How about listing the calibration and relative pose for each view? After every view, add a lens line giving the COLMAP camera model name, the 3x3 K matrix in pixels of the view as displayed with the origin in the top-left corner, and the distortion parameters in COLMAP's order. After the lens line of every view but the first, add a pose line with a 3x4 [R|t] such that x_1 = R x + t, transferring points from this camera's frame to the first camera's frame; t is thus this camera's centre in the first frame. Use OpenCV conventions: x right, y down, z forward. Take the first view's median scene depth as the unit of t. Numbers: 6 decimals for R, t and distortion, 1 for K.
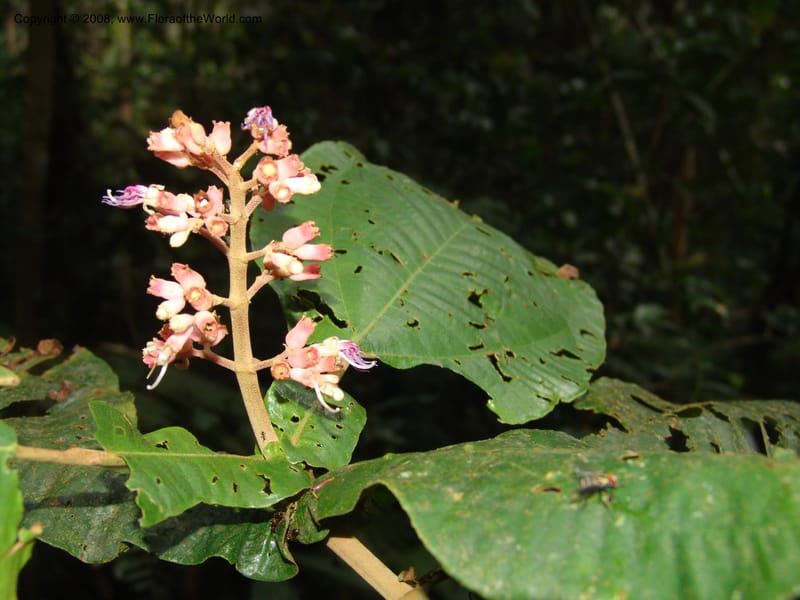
lens RADIAL K [[1063.1, 0, 416.9], [0, 1063.1, 280.4], [0, 0, 1]] dist [-0.087127, 0.000000]
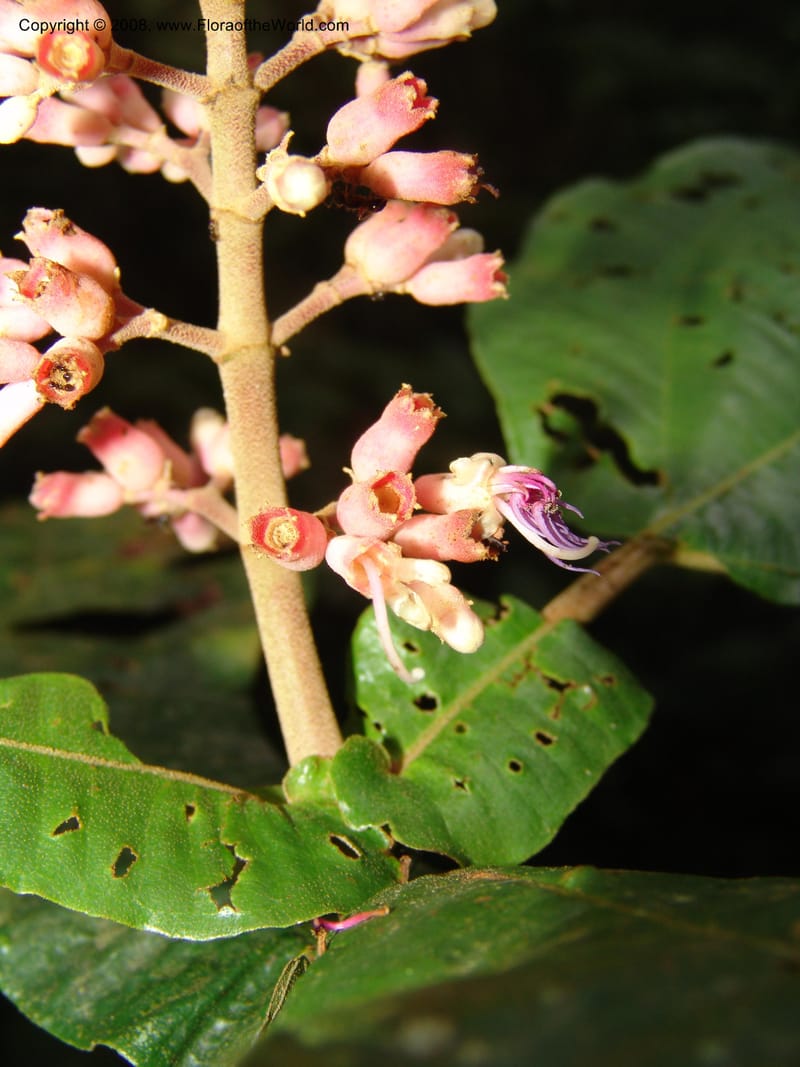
lens RADIAL K [[1417.9, 0, 389.9], [0, 1417.9, 529.8], [0, 0, 1]] dist [-0.087127, 0.000000]
pose [[0.891298, 0.070297, -0.447935, 0.089774], [-0.073168, 0.997260, 0.010917, 0.073215], [0.447475, 0.023044, 0.894000, 0.605607]]
